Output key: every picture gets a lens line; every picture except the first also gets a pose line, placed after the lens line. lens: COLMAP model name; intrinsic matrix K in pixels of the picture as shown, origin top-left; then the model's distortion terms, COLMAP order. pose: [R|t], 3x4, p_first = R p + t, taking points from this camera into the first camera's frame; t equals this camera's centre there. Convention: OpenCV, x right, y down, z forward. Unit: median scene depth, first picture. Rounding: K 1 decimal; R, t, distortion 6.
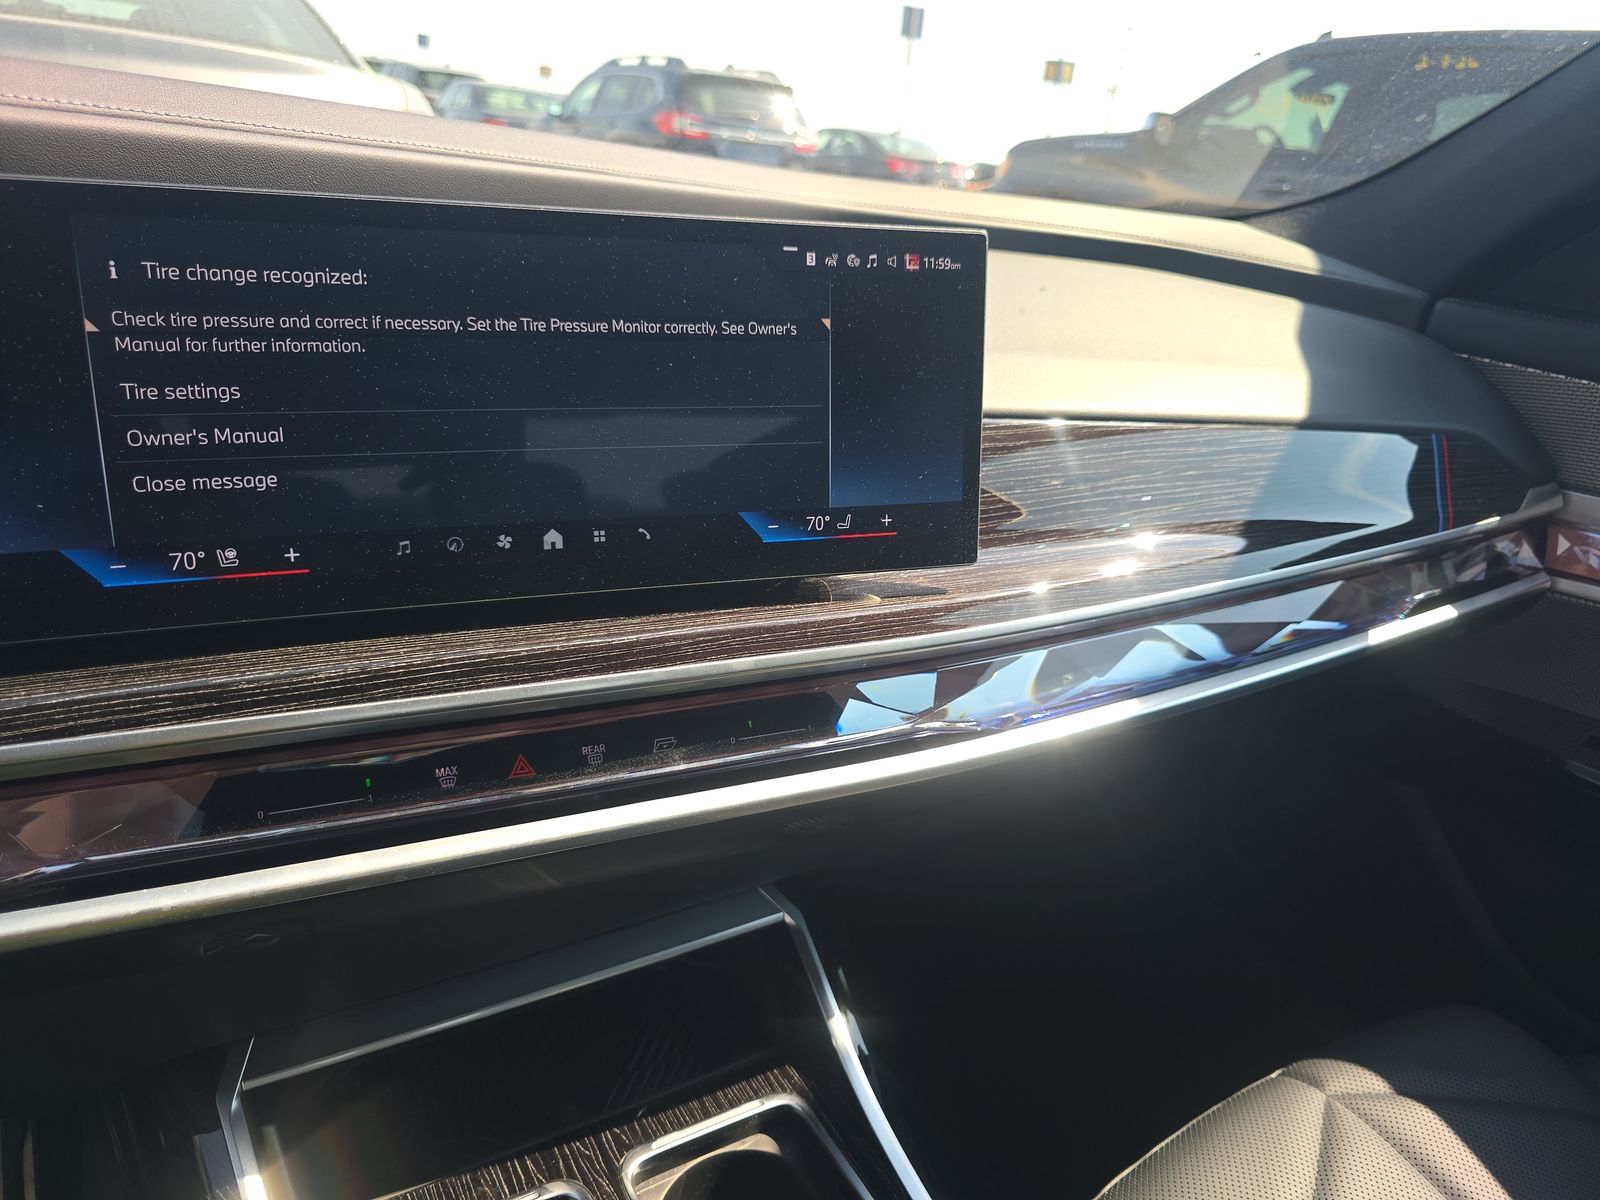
lens RADIAL K [[1045.5, 0, 801.2], [0, 1045.5, 597.4], [0, 0, 1]] dist [0.003889, 0.003267]
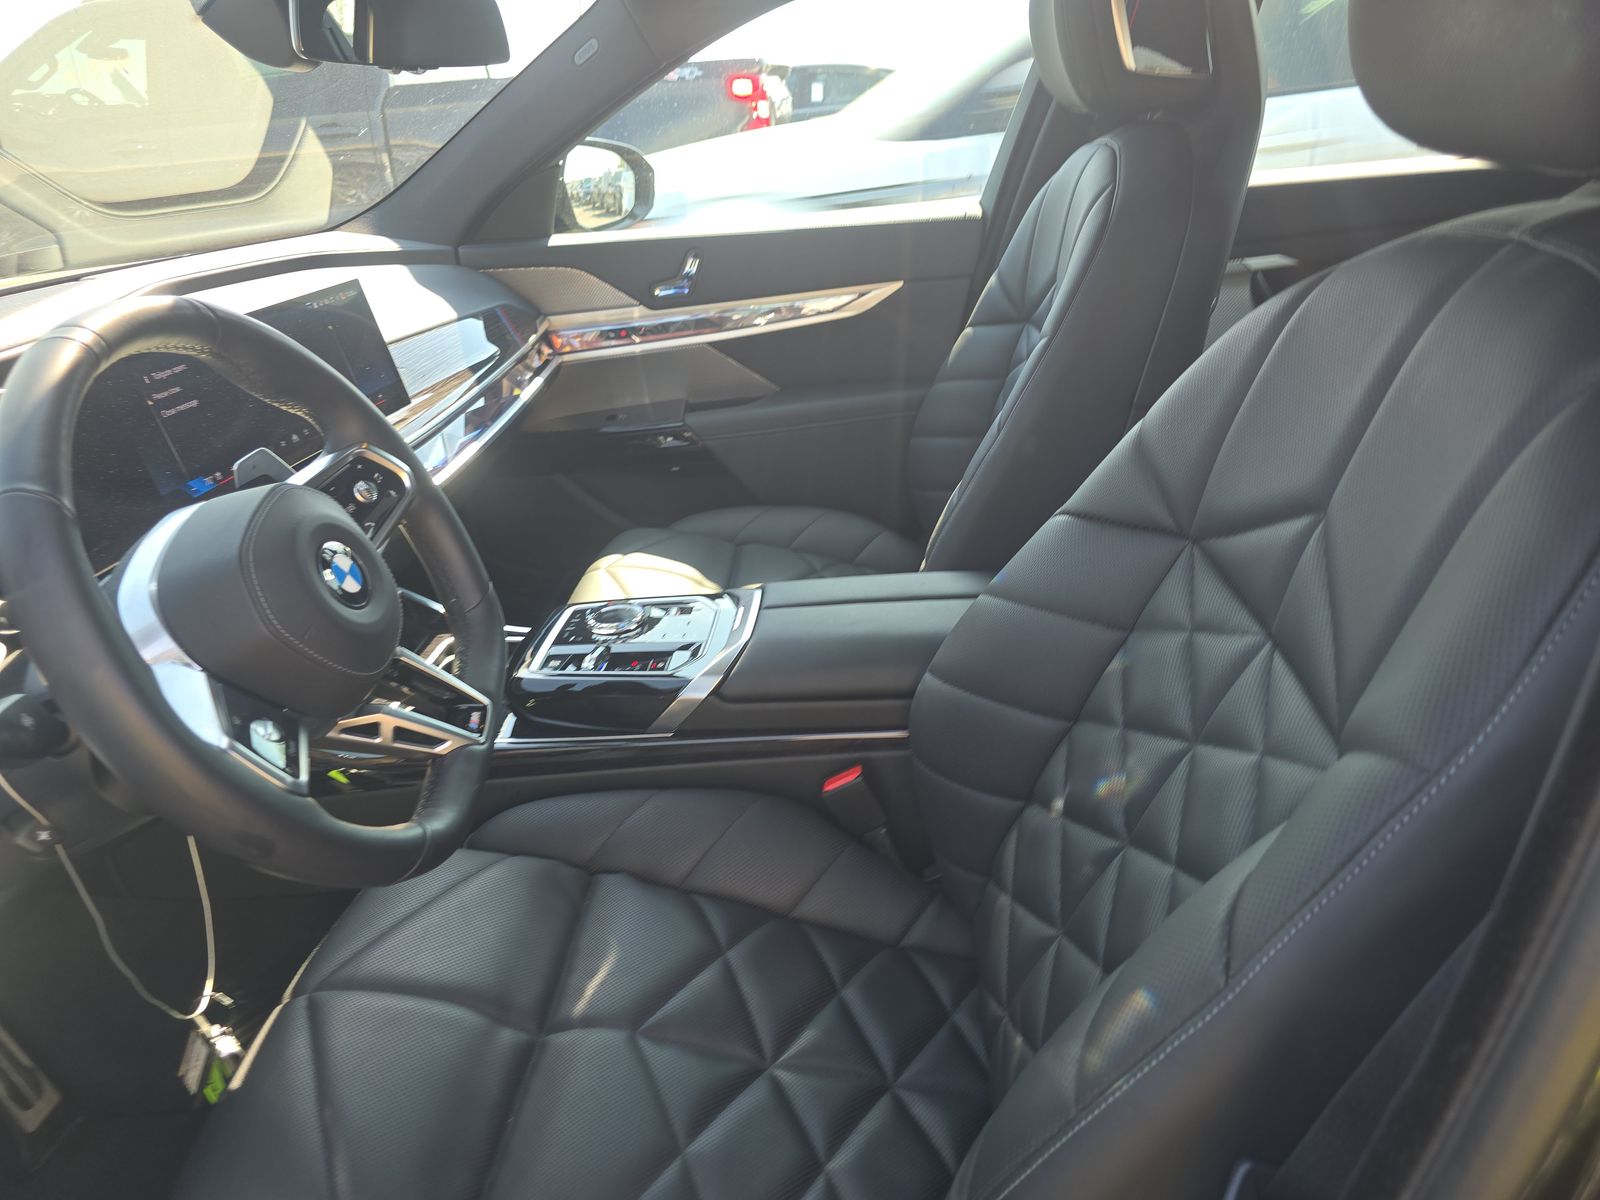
lens RADIAL K [[1045.5, 0, 802.7], [0, 1045.5, 600.5], [0, 0, 1]] dist [0.003889, 0.003267]
pose [[0.554137, -0.476149, 0.682799, -0.759701], [0.431583, 0.865733, 0.253460, 0.089230], [-0.711806, 0.154233, 0.685233, -0.797048]]
